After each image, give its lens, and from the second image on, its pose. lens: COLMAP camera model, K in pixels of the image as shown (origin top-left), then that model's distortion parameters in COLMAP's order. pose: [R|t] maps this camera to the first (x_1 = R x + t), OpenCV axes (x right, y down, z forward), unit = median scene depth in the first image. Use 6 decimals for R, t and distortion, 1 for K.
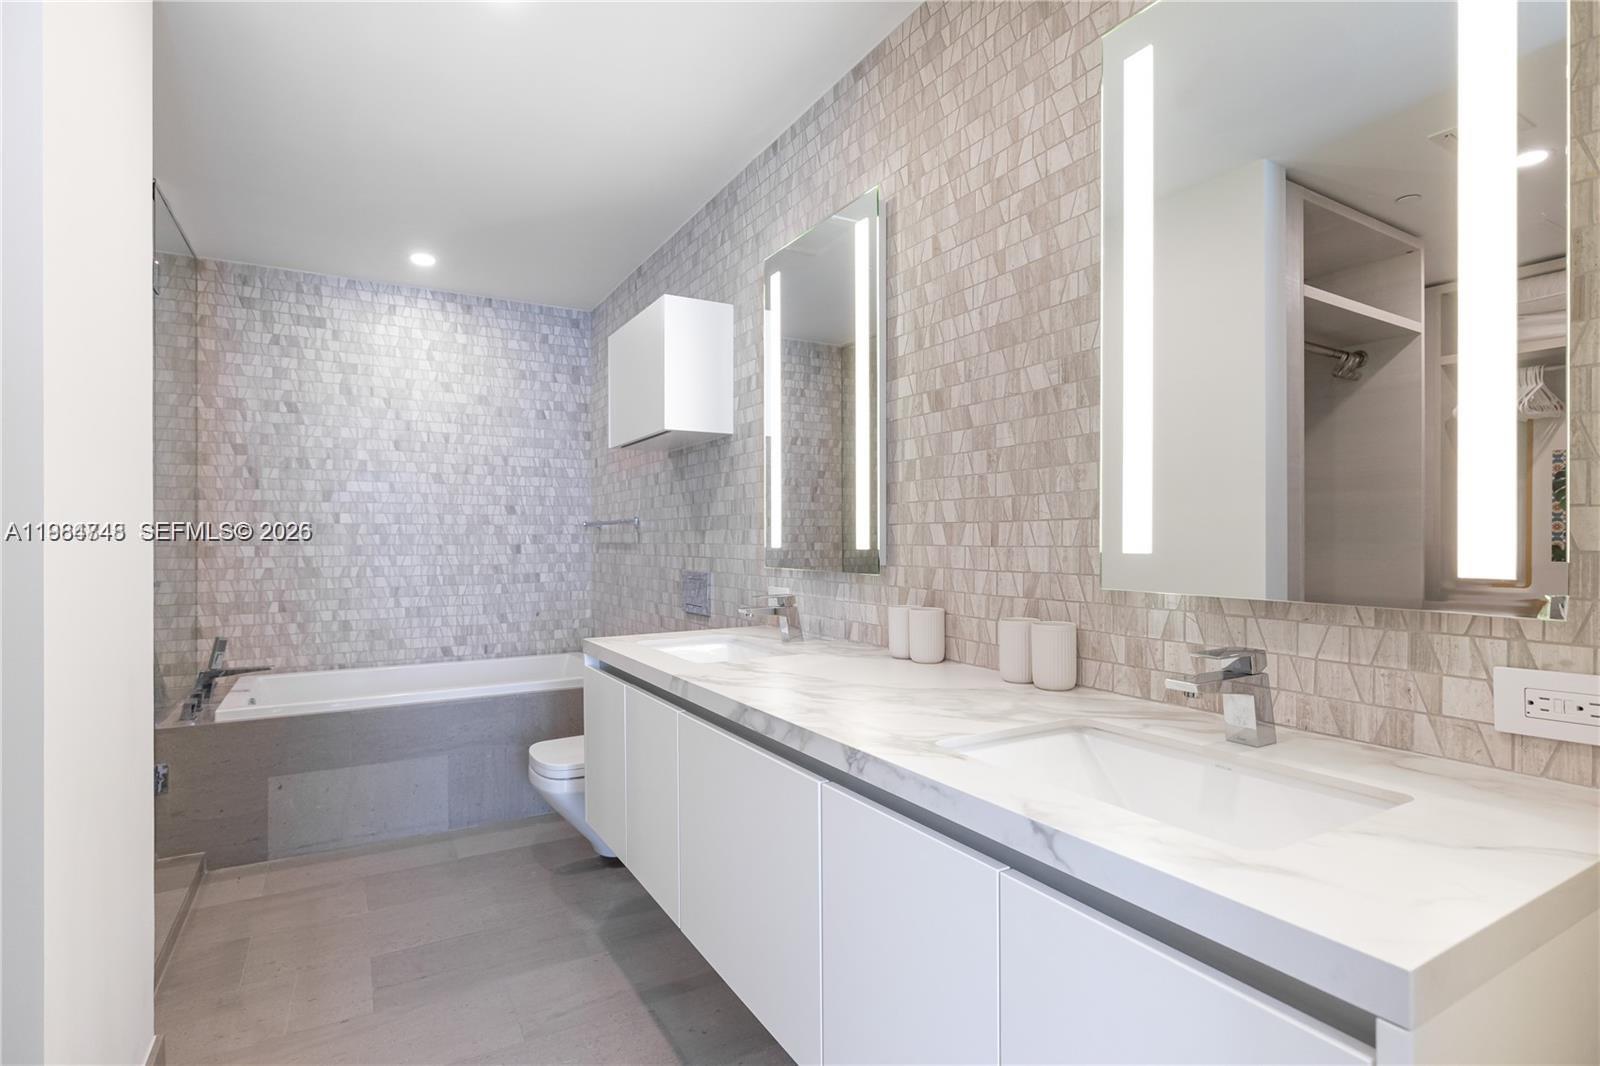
lens RADIAL K [[797.3, 0, 796.5], [0, 797.3, 535.0], [0, 0, 1]] dist [-0.004441, -0.003210]
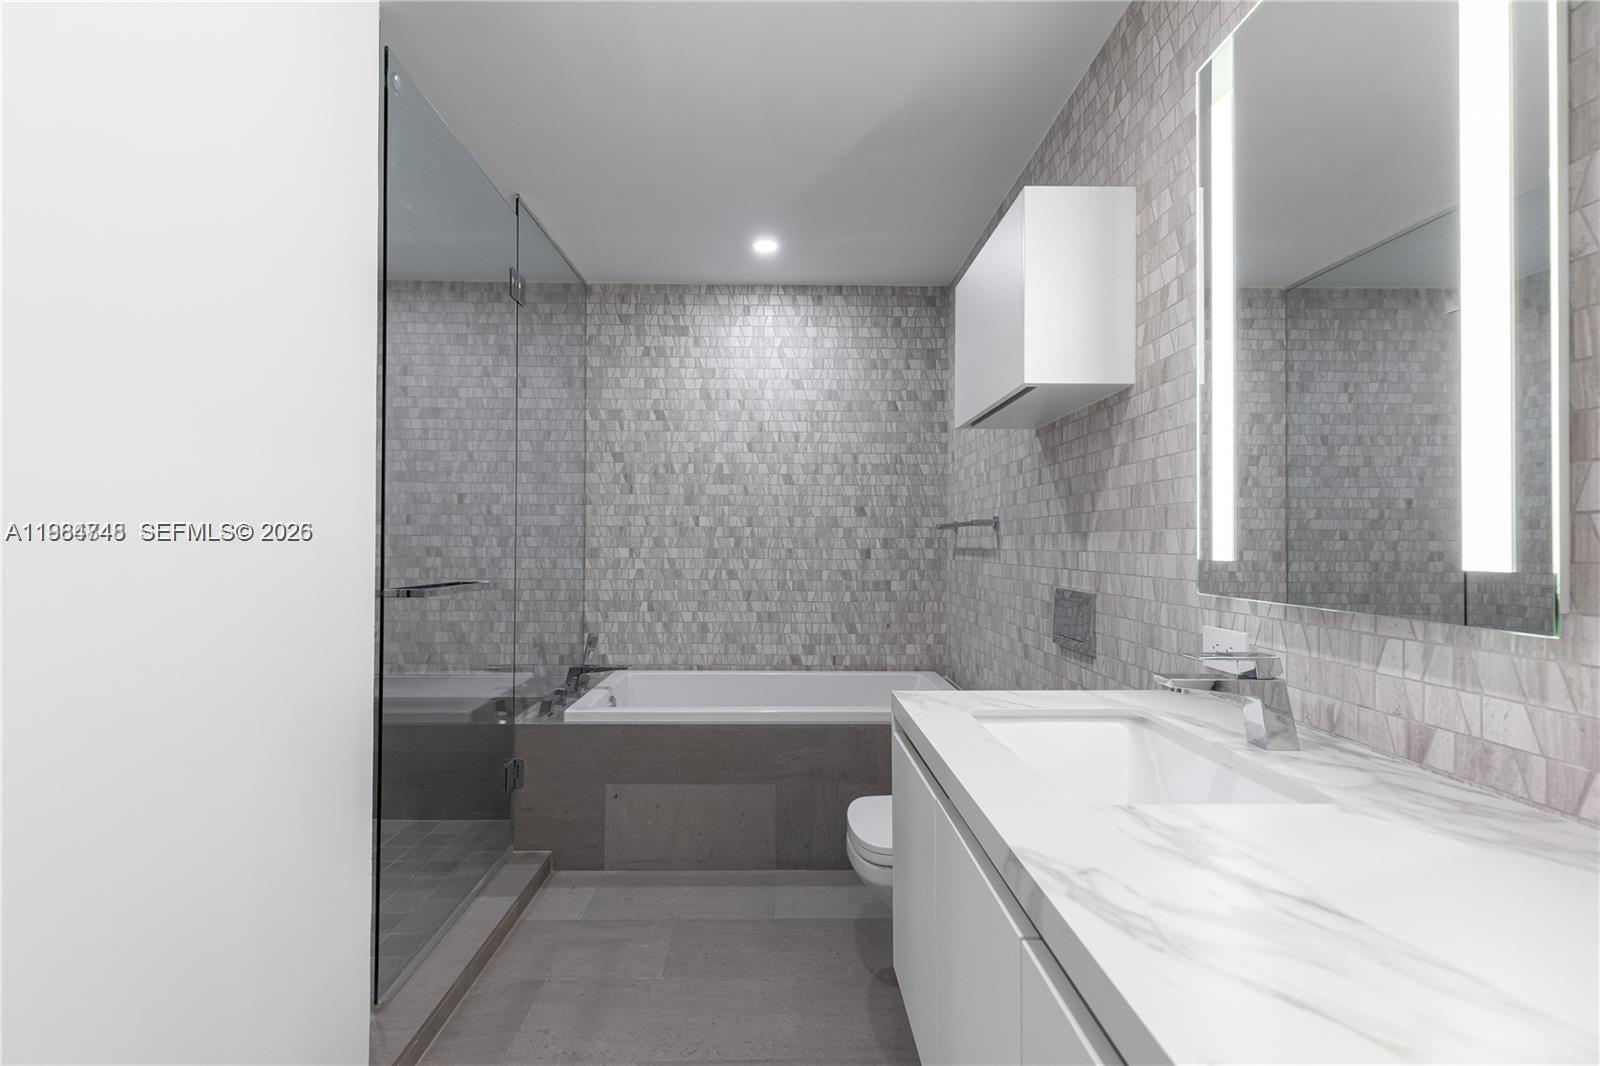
lens RADIAL K [[715.5, 0, 785.9], [0, 715.5, 534.6], [0, 0, 1]] dist [0.006312, -0.001347]
pose [[0.871714, 0.001478, -0.490012, -0.028190], [-0.005299, 0.999965, -0.006411, 0.001091], [0.489986, 0.008185, 0.871692, 0.241940]]
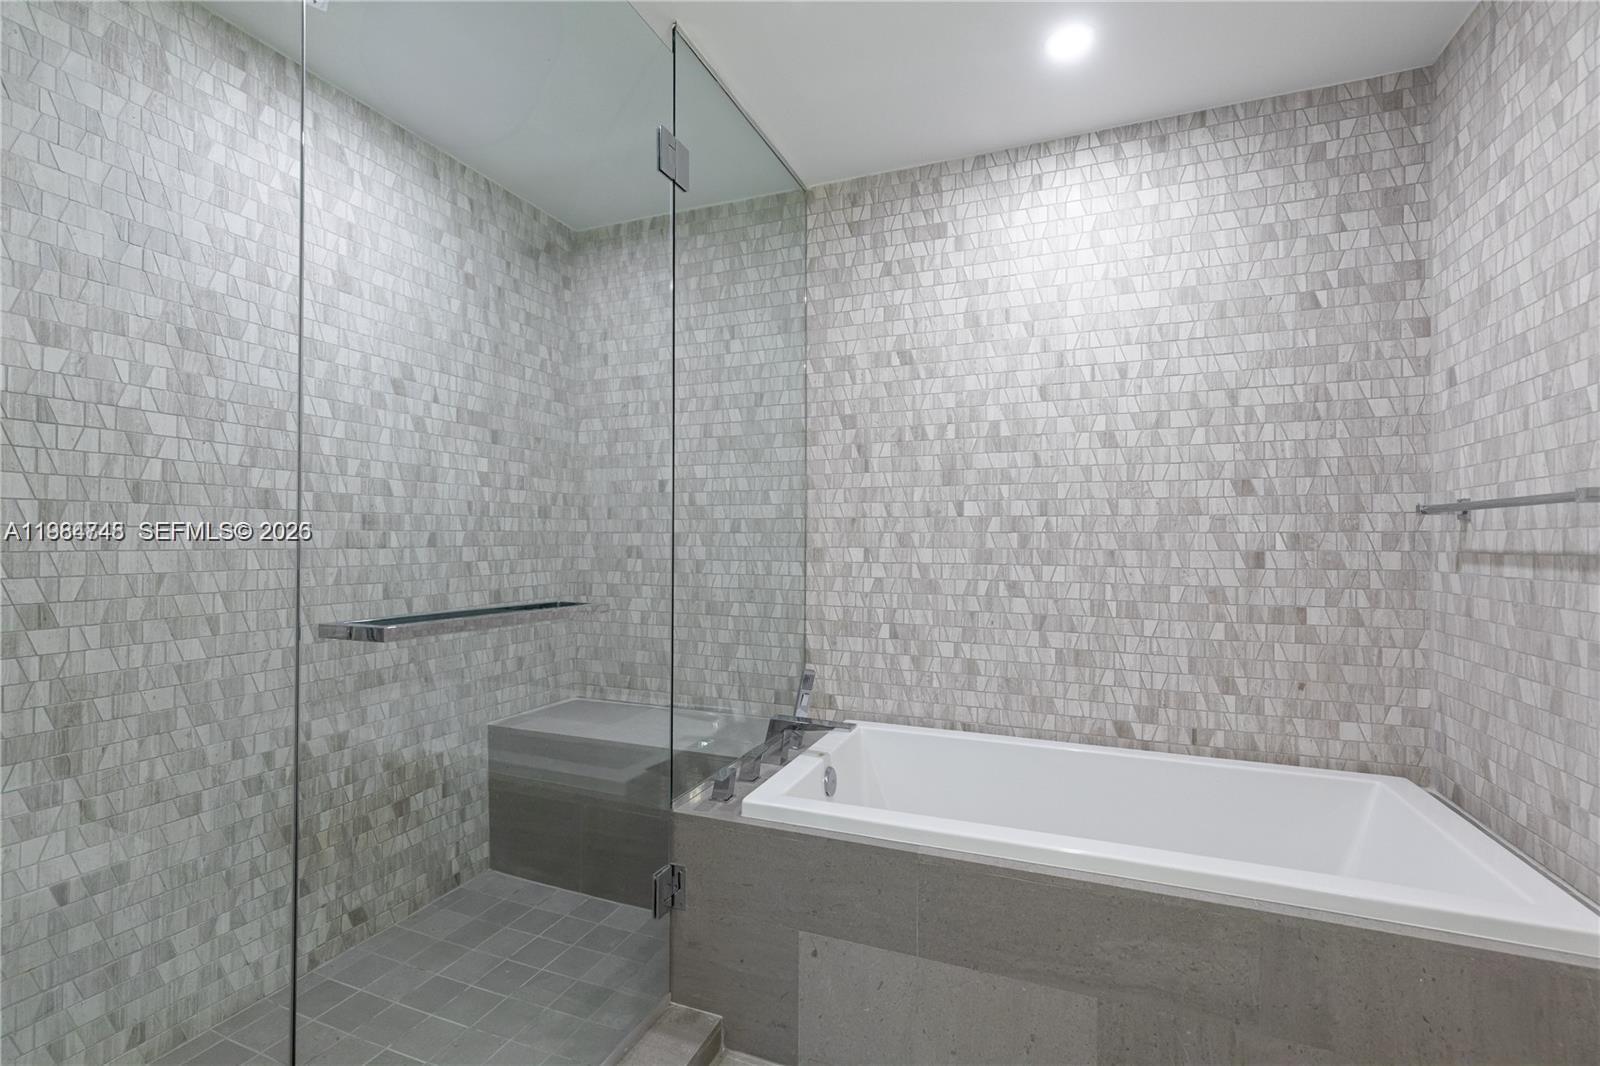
lens RADIAL K [[715.5, 0, 789.1], [0, 715.5, 533.5], [0, 0, 1]] dist [0.006312, -0.001347]
pose [[0.617358, -0.001545, -0.786681, -0.170711], [-0.002151, 0.999991, -0.003652, 0.002488], [0.786680, 0.003947, 0.617349, 0.469672]]
